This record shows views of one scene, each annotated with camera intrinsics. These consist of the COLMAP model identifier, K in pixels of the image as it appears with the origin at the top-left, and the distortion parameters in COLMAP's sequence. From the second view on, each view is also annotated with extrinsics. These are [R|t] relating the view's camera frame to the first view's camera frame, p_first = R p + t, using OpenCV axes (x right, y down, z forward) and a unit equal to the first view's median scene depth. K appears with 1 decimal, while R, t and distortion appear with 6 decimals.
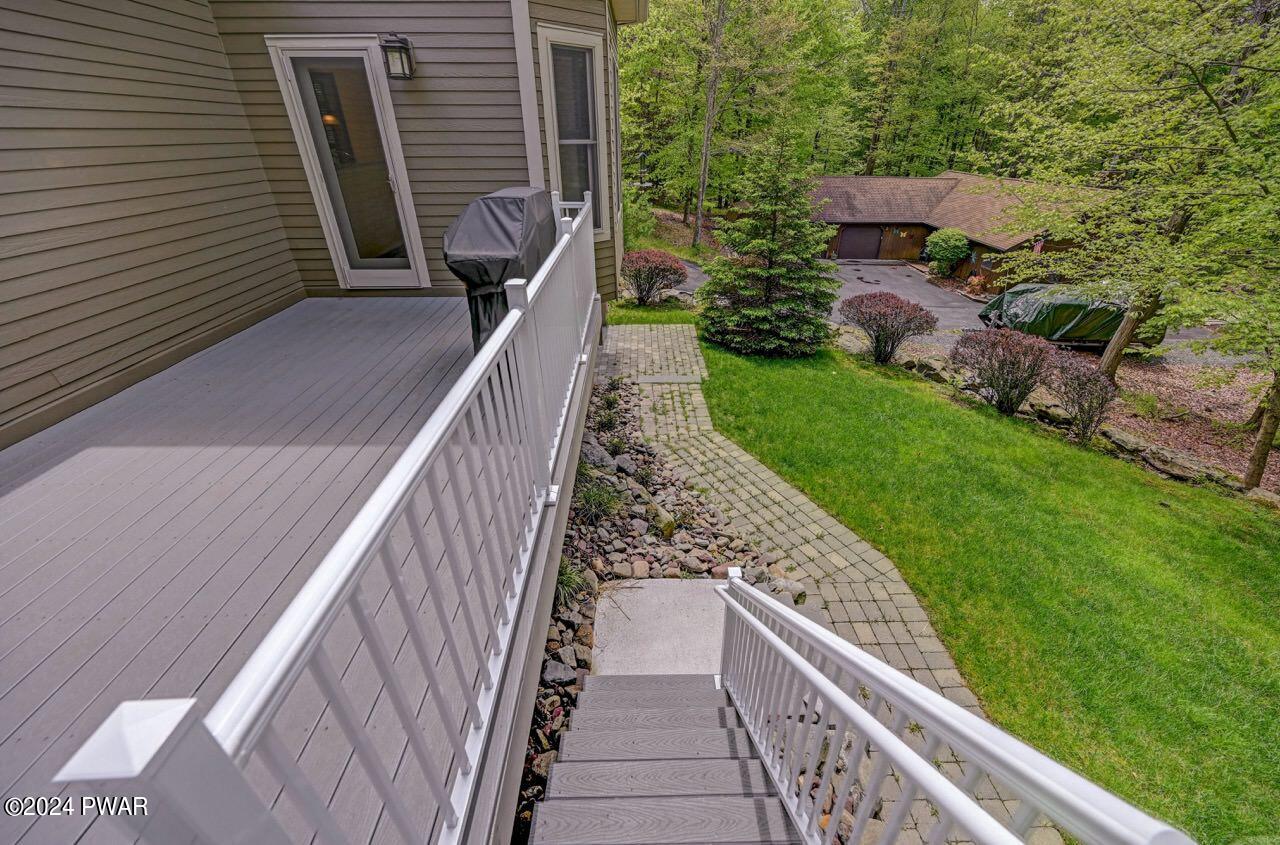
lens RADIAL K [[515.8, 0, 646.2], [0, 515.8, 425.9], [0, 0, 1]] dist [-0.002998, 0.000046]
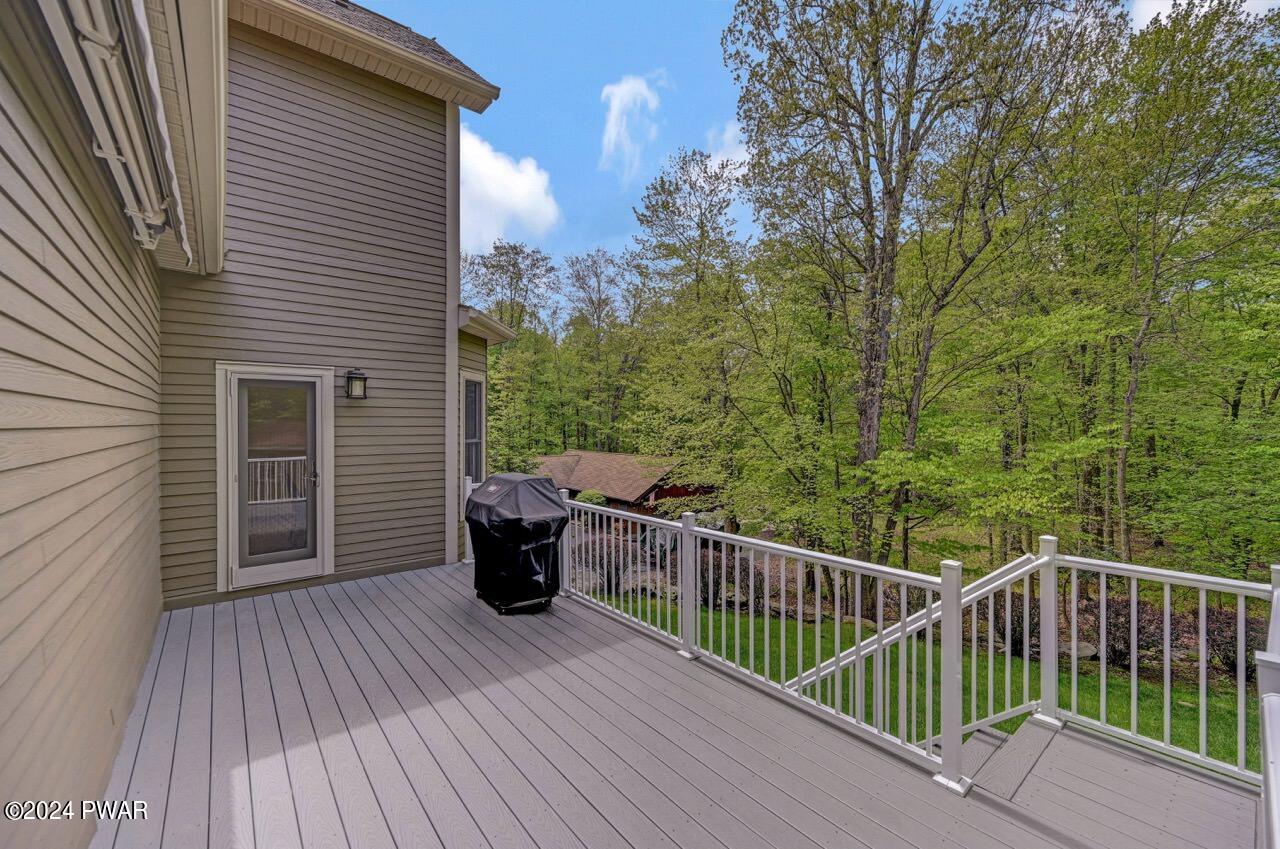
lens RADIAL K [[515.8, 0, 639.4], [0, 515.8, 424.7], [0, 0, 1]] dist [-0.002998, 0.000046]
pose [[0.787036, -0.001413, 0.616906, -0.580623], [0.304418, 0.870657, -0.386376, 0.044032], [-0.536567, 0.491889, 0.685668, -0.134063]]
